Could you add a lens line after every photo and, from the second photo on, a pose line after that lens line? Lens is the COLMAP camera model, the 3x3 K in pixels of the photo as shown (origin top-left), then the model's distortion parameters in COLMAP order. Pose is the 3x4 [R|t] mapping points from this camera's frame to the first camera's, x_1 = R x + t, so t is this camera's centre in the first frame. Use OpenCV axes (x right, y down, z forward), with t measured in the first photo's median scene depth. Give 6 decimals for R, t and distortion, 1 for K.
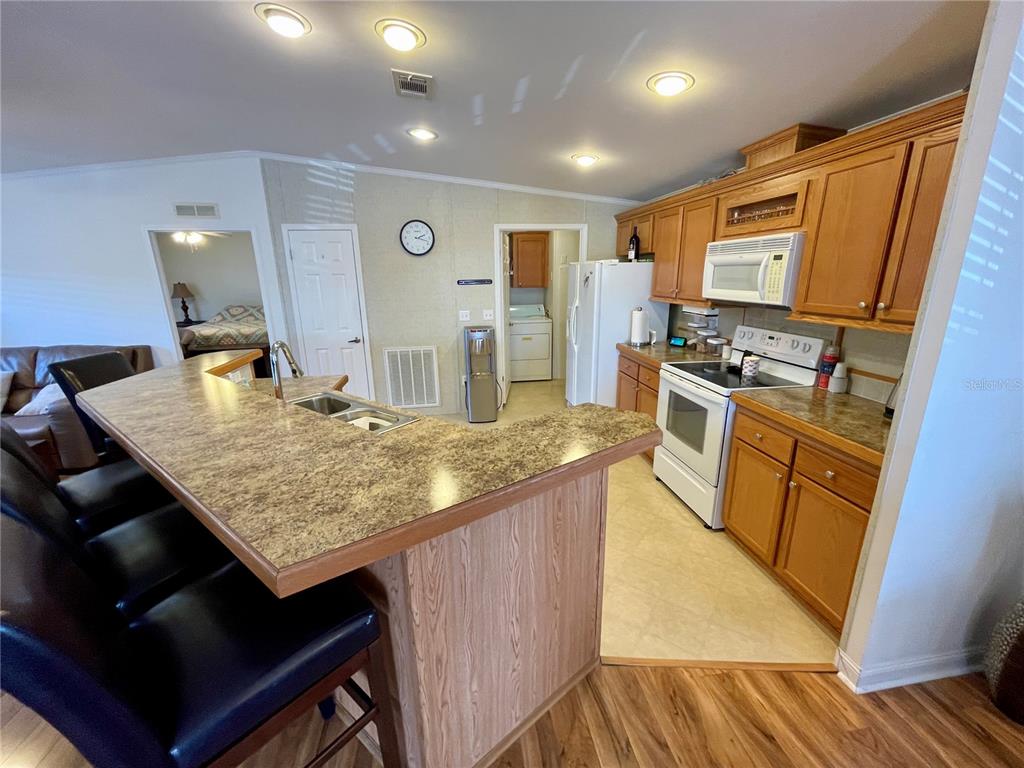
lens RADIAL K [[416.7, 0, 512.8], [0, 416.7, 376.7], [0, 0, 1]] dist [-0.001383, -0.000144]
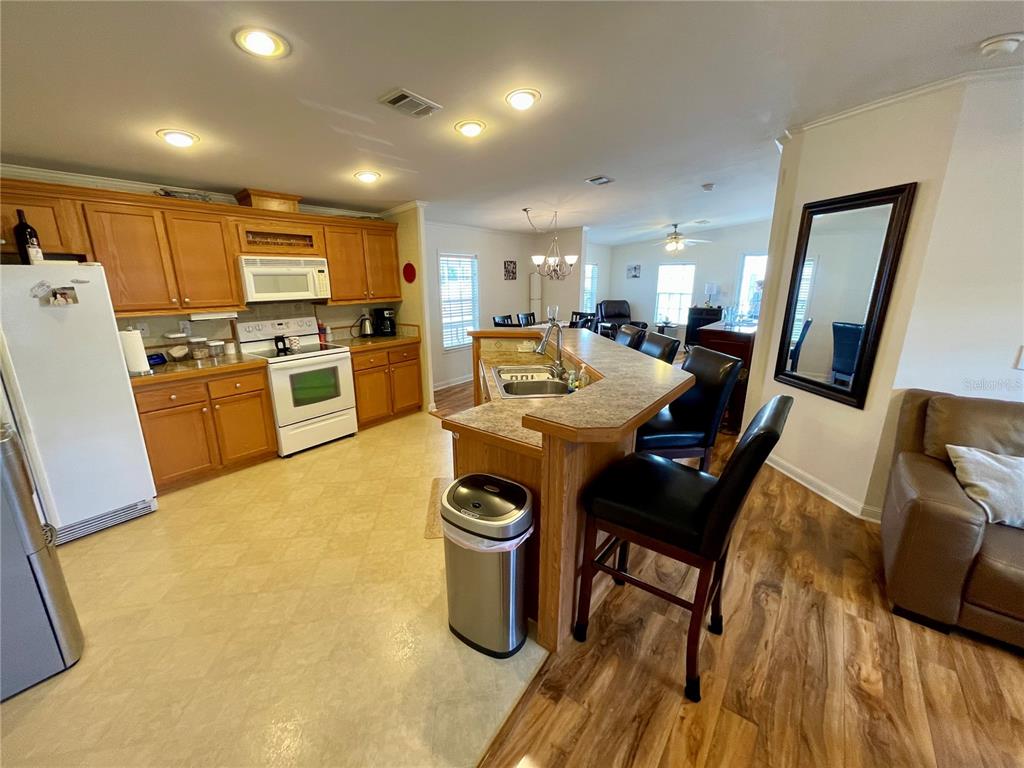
lens RADIAL K [[416.7, 0, 507.4], [0, 416.7, 380.3], [0, 0, 1]] dist [-0.001383, -0.000144]
pose [[-0.696814, -0.158210, 0.699585, -0.715155], [0.186795, 0.901683, 0.389968, -0.240984], [-0.692501, 0.402415, -0.598753, 0.991571]]
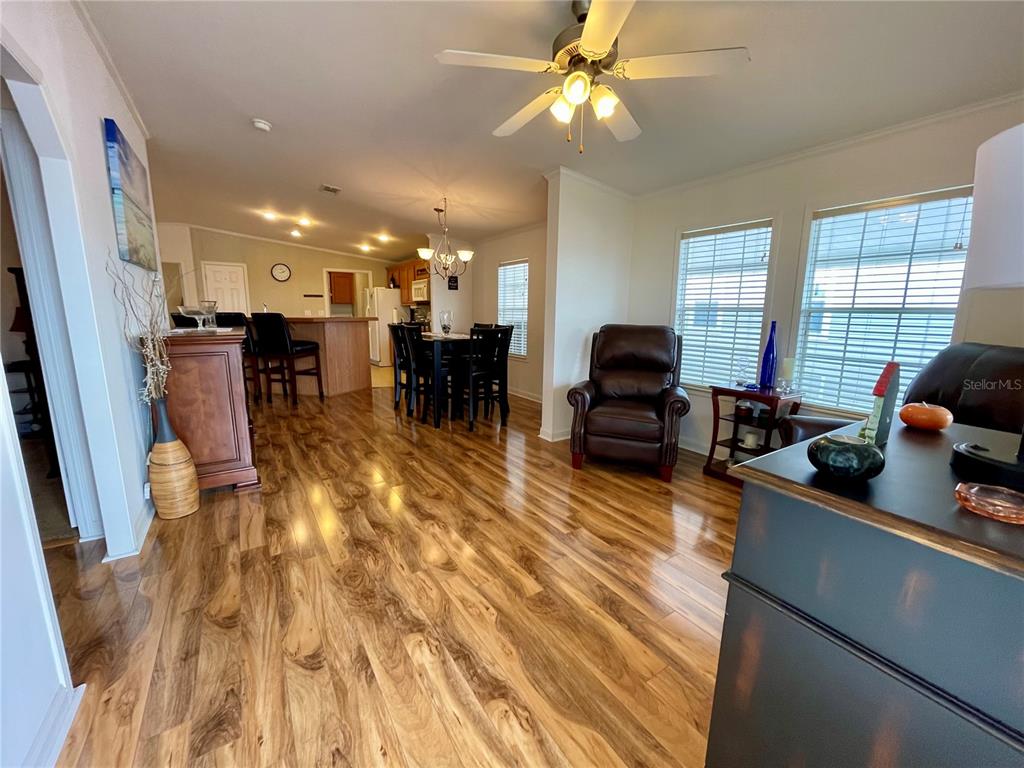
lens RADIAL K [[416.7, 0, 511.7], [0, 416.7, 379.2], [0, 0, 1]] dist [-0.001383, -0.000144]
pose [[0.908099, -0.044258, 0.416410, -0.090982], [0.080576, 0.994285, -0.070041, 0.436502], [-0.410931, 0.097157, 0.906475, -1.312291]]
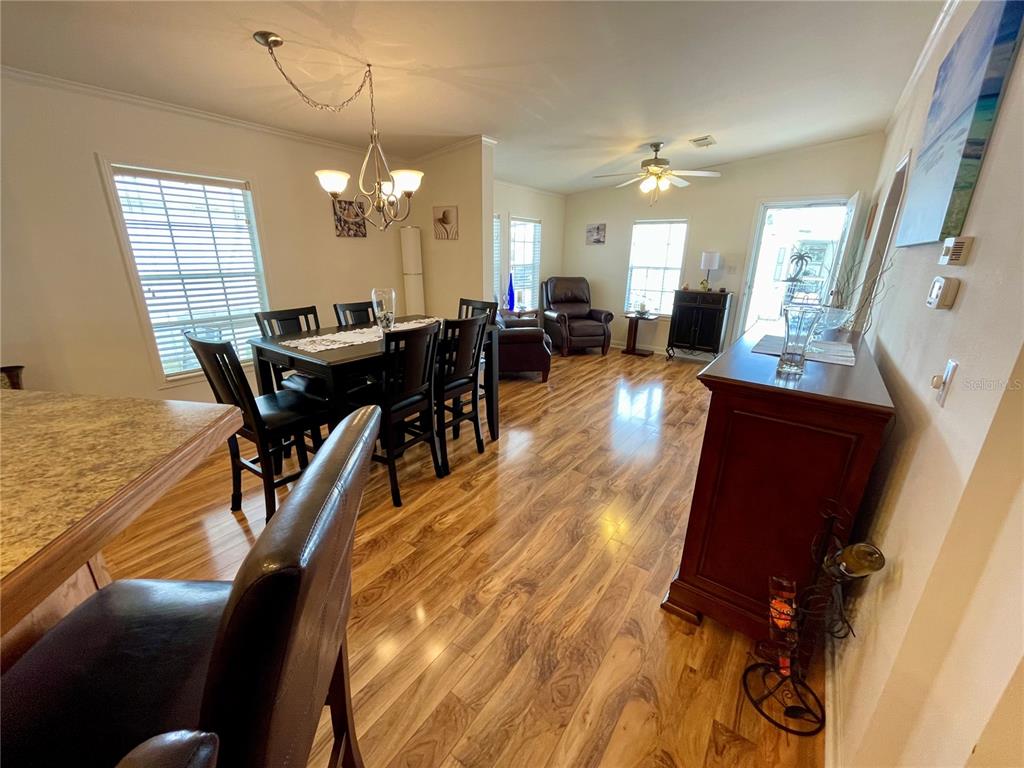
lens RADIAL K [[416.7, 0, 510.2], [0, 416.7, 383.3], [0, 0, 1]] dist [-0.001383, -0.000144]
pose [[-0.719904, -0.204430, 0.663284, -0.382569], [0.169467, 0.874945, 0.453599, -0.010082], [-0.673066, 0.438953, -0.595233, 0.215261]]
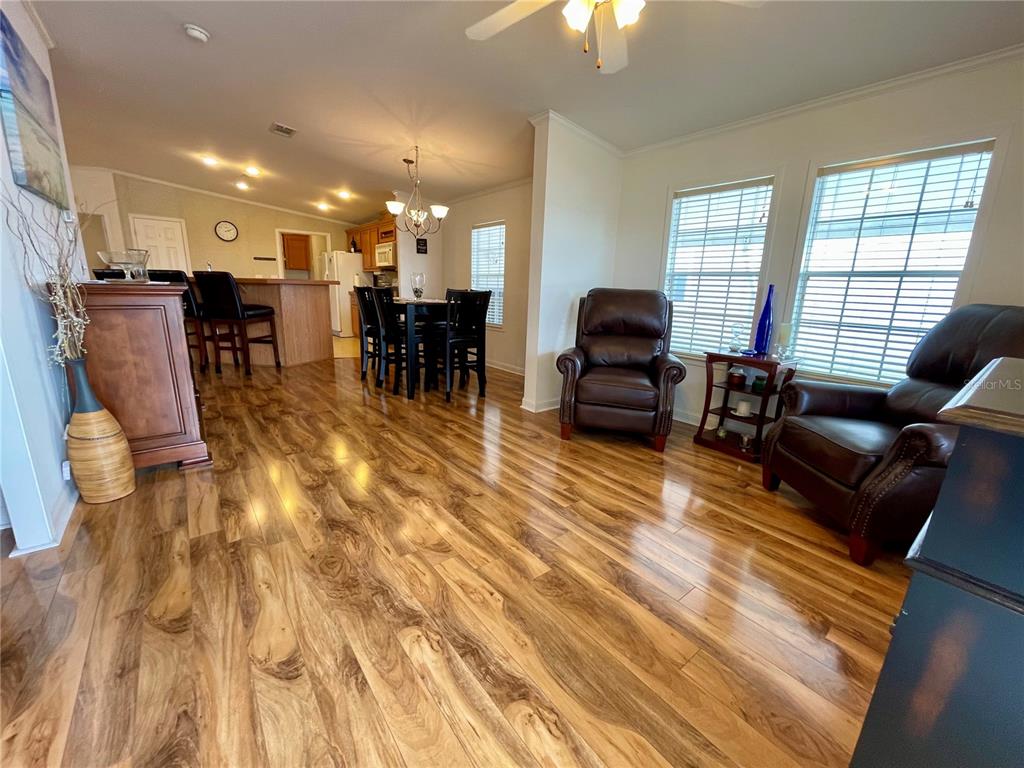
lens RADIAL K [[416.7, 0, 512.3], [0, 416.7, 380.0], [0, 0, 1]] dist [-0.001383, -0.000144]
pose [[0.867032, -0.068034, 0.493586, -0.102521], [0.080889, 0.996712, -0.004707, 0.450157], [-0.491643, 0.044007, 0.869684, -1.233519]]
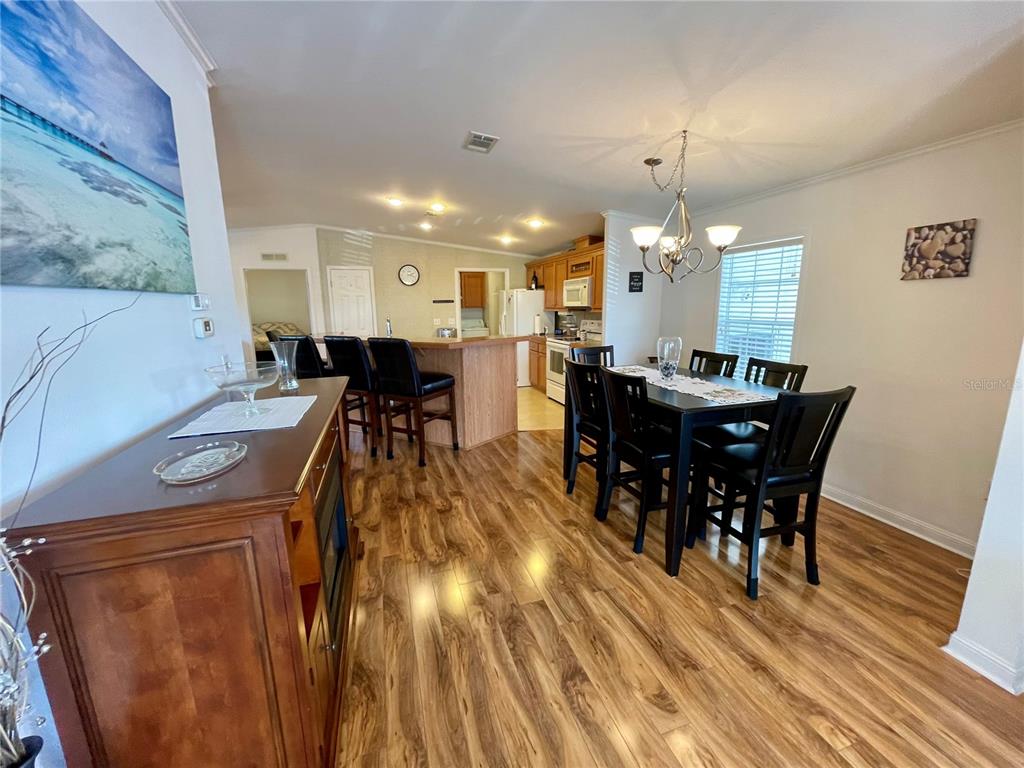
lens RADIAL K [[416.7, 0, 510.0], [0, 416.7, 380.7], [0, 0, 1]] dist [-0.001383, -0.000144]
pose [[0.986803, -0.025554, 0.159897, -0.119720], [0.036256, 0.997267, -0.064374, 0.236804], [-0.157814, 0.069322, 0.985033, -0.762169]]
